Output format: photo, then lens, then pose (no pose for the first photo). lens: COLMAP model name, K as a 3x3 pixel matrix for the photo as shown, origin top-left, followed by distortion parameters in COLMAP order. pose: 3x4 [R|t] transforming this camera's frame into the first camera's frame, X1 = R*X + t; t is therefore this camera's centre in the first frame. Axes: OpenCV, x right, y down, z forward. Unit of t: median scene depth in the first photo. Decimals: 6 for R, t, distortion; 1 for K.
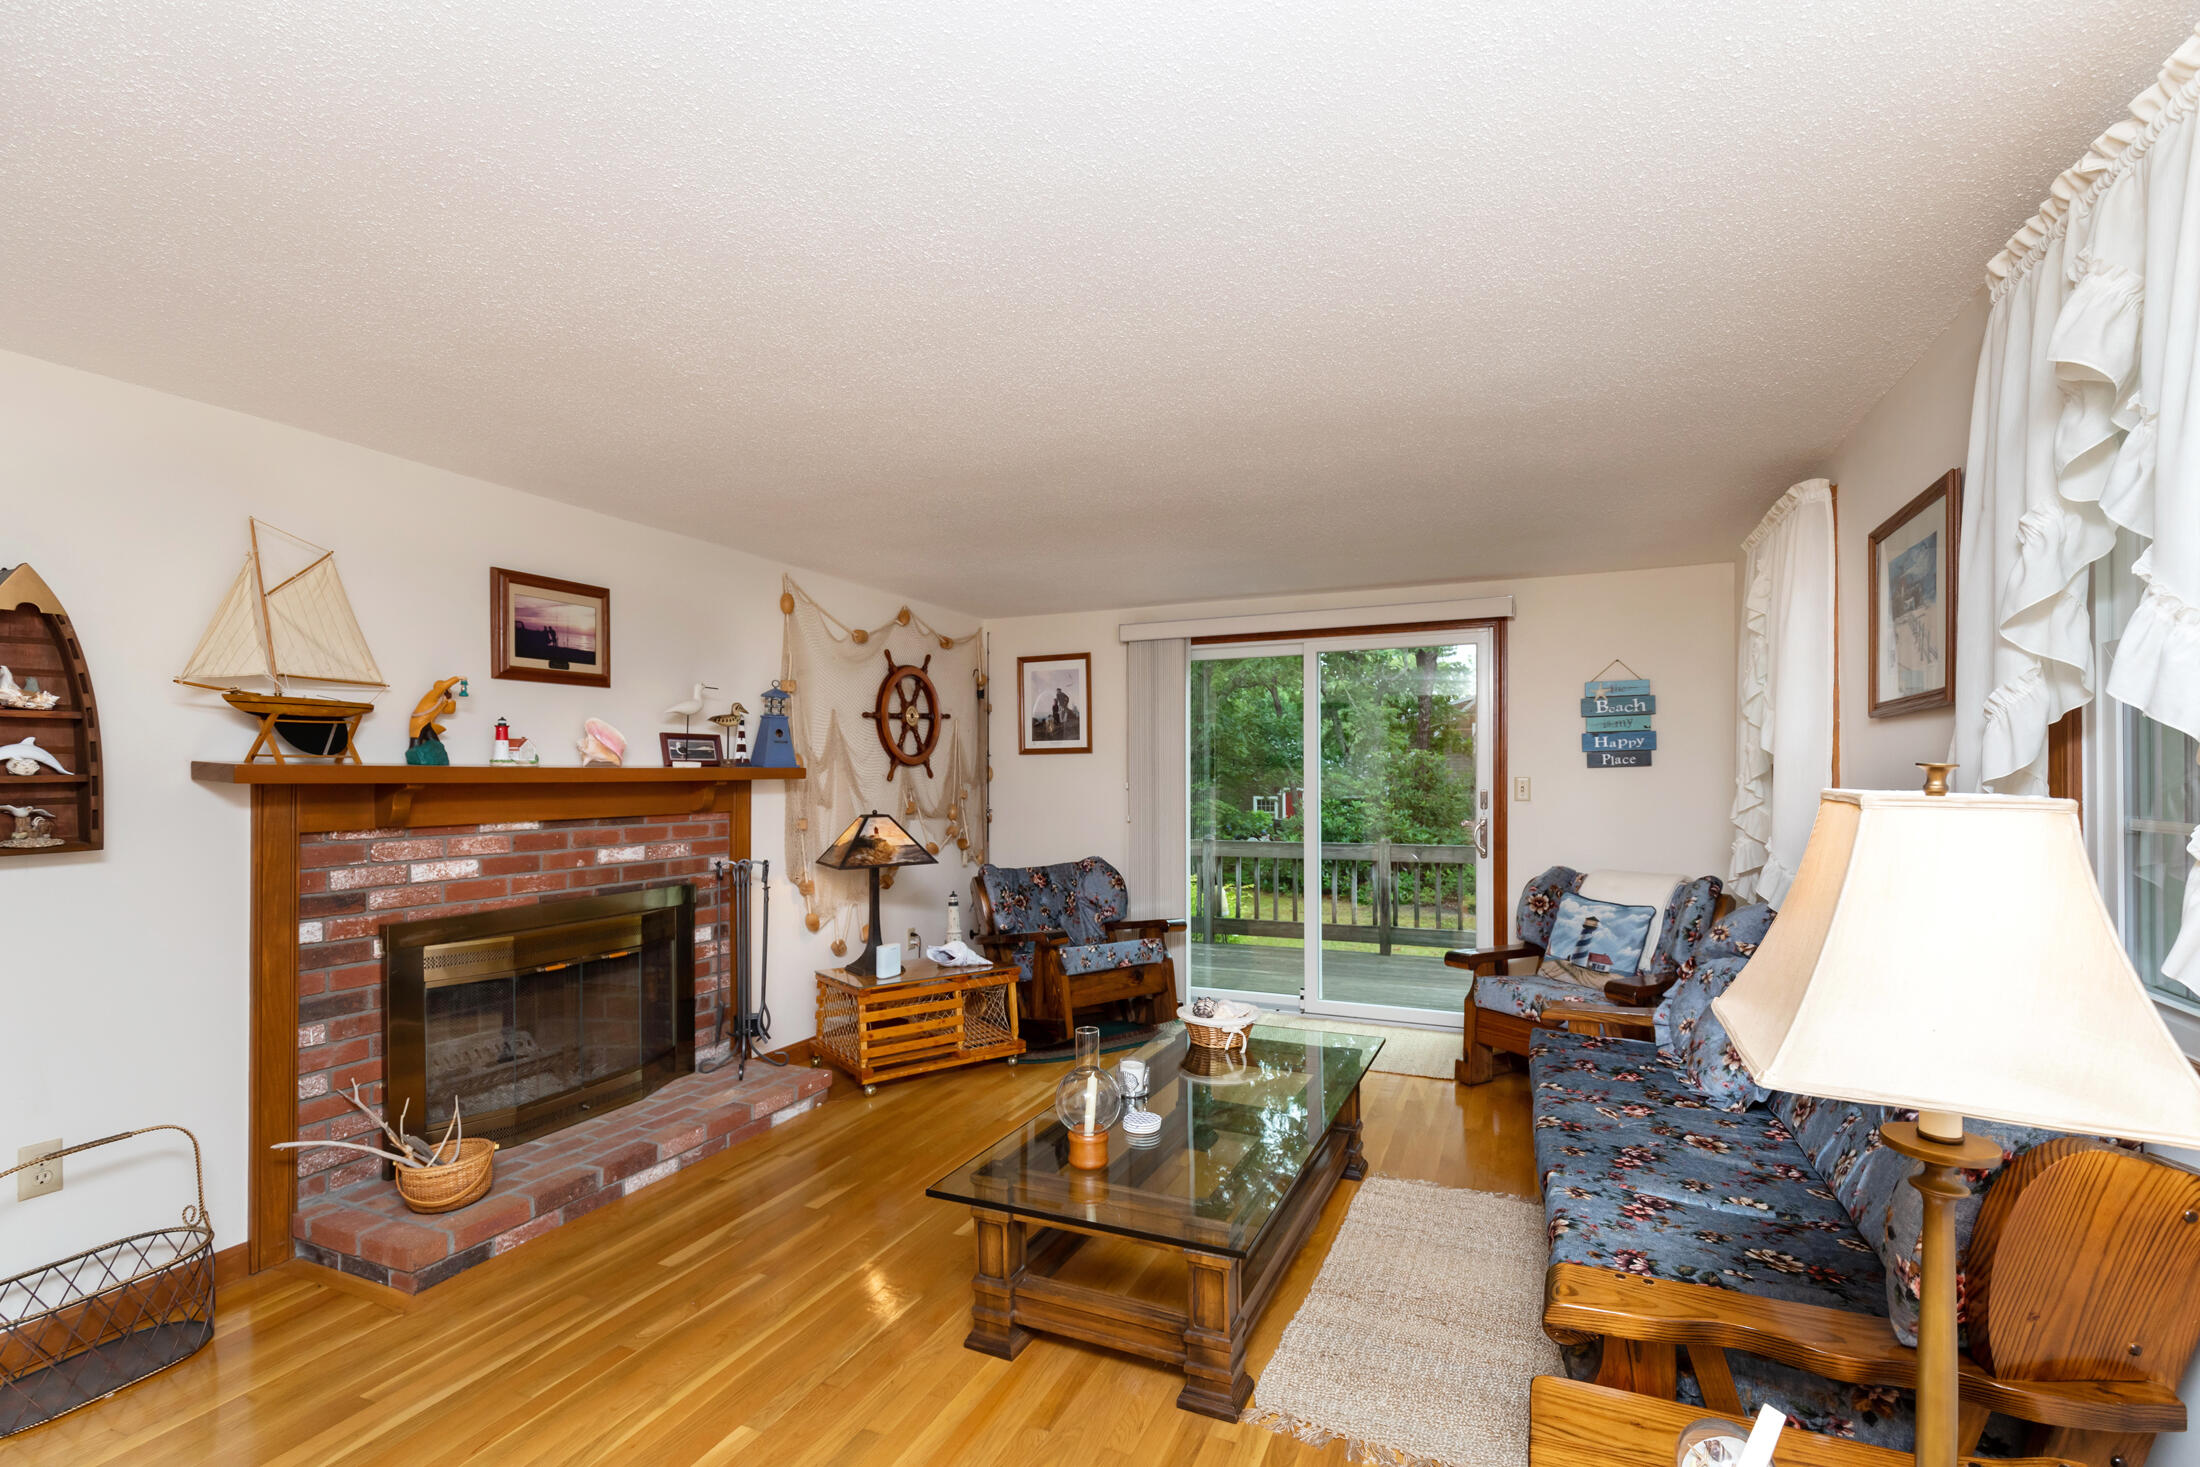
lens RADIAL K [[1003.6, 0, 1096.0], [0, 1003.6, 774.6], [0, 0, 1]] dist [0.007758, -0.002290]
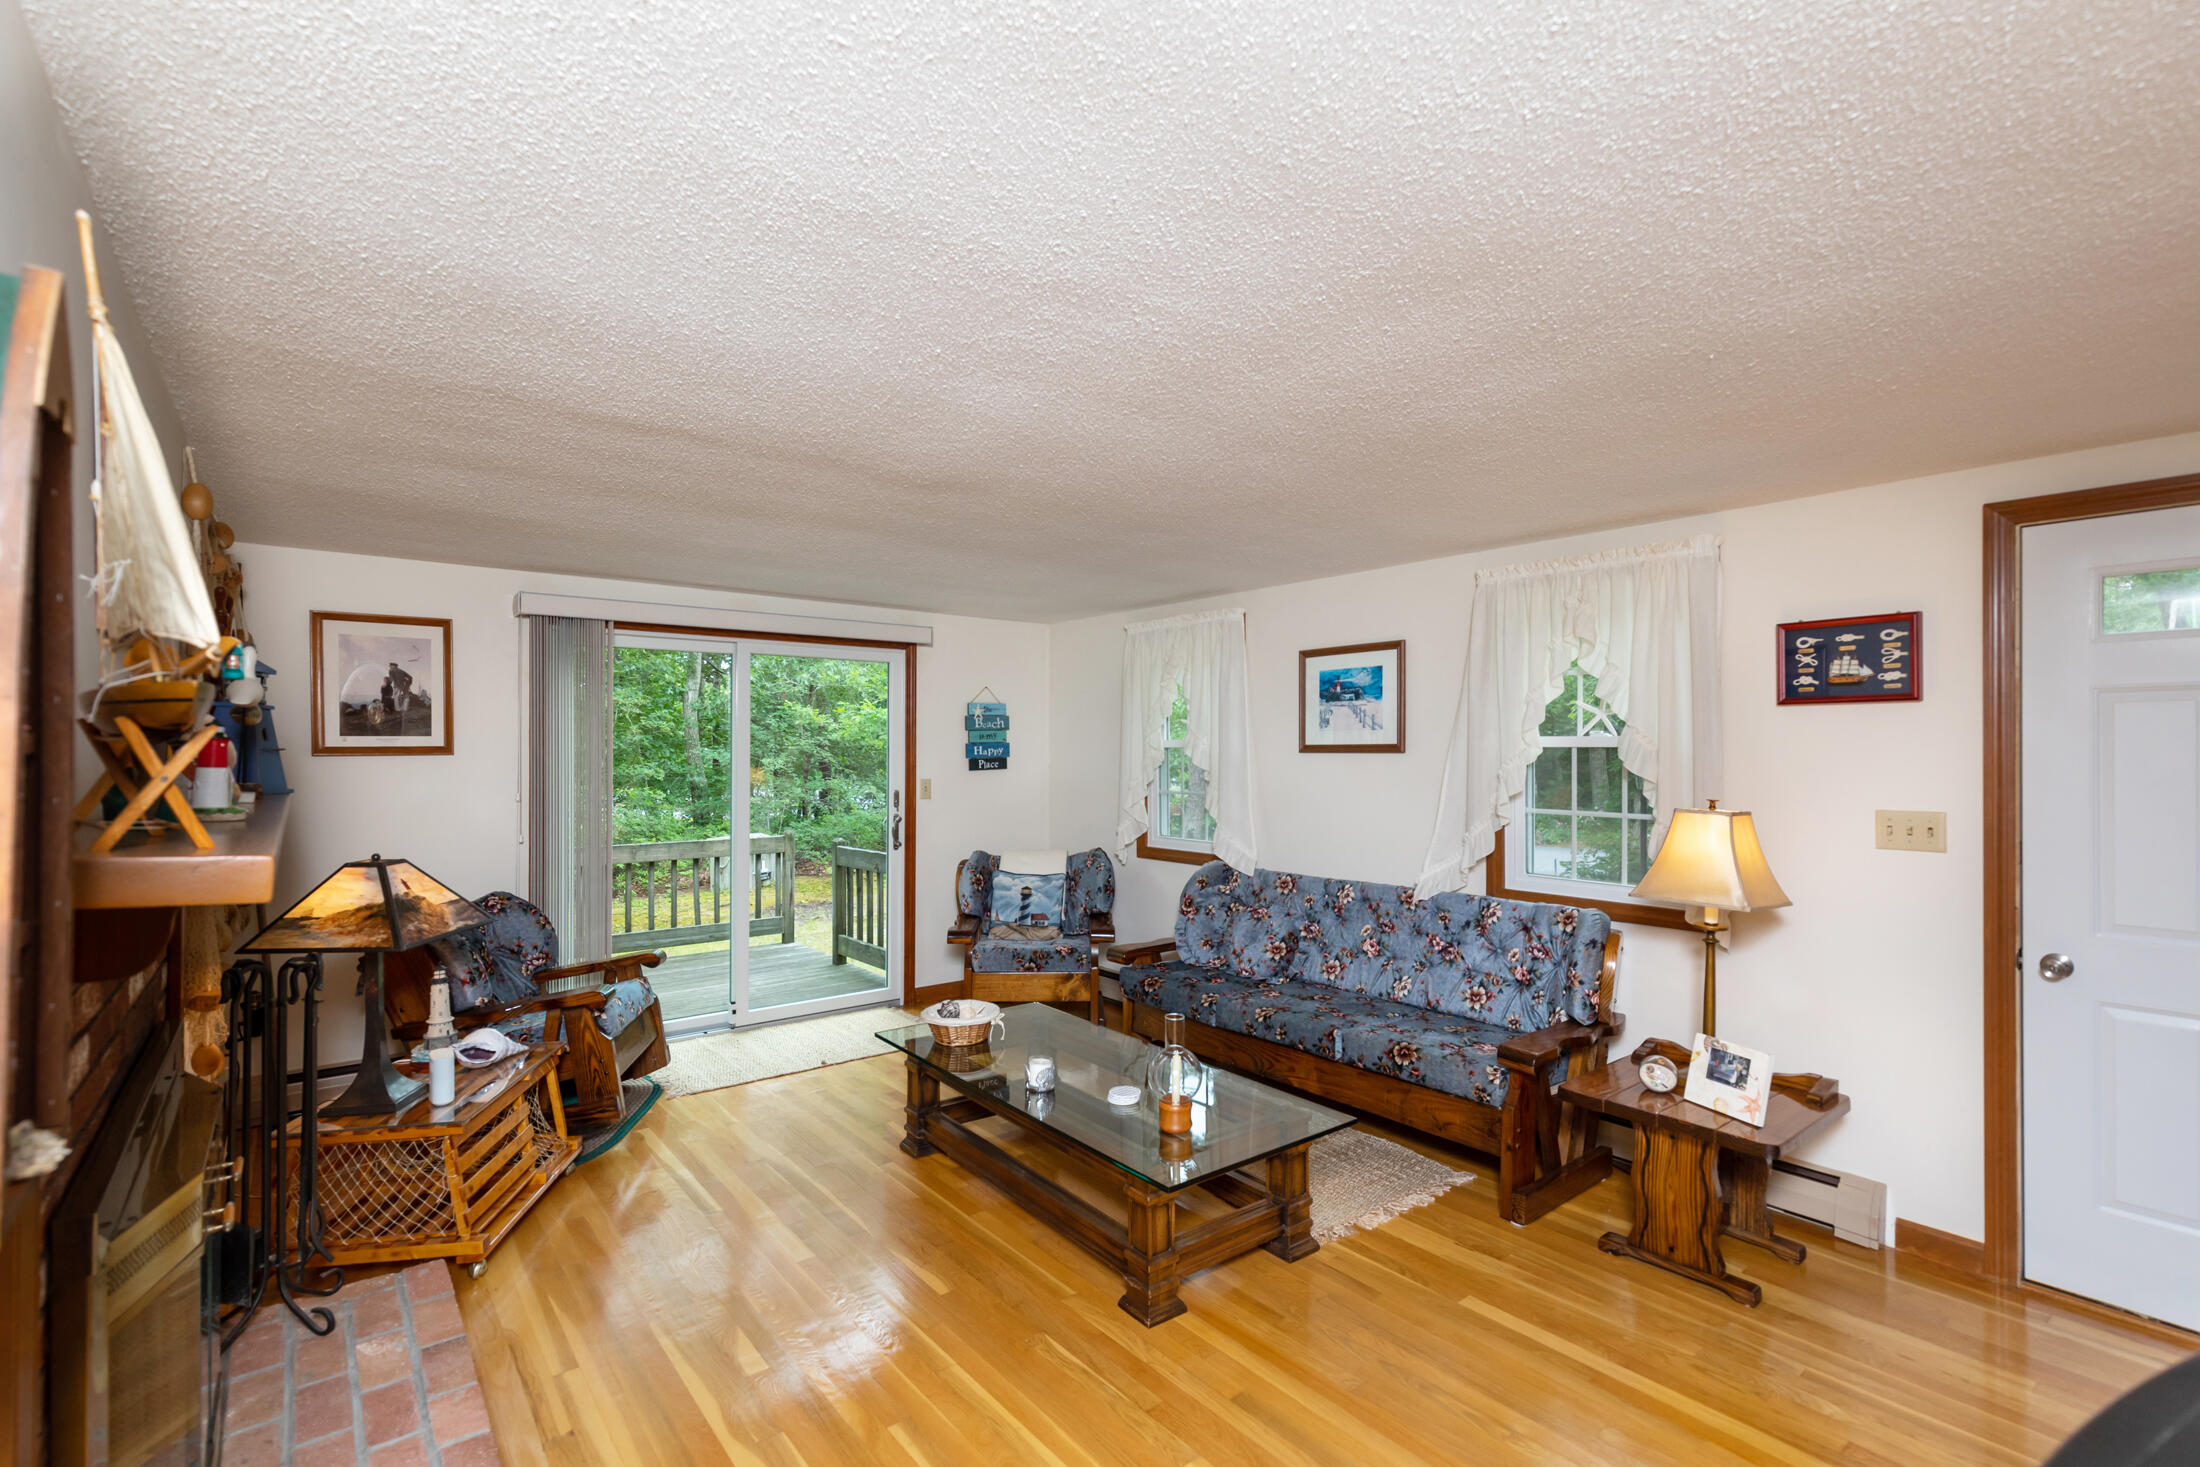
lens RADIAL K [[1003.6, 0, 1119.6], [0, 1003.6, 754.1], [0, 0, 1]] dist [0.007758, -0.002290]
pose [[0.449558, 0.001459, 0.893250, -0.673288], [-0.004002, 0.999992, 0.000381, -0.035395], [-0.893242, -0.003746, 0.449561, 0.324803]]
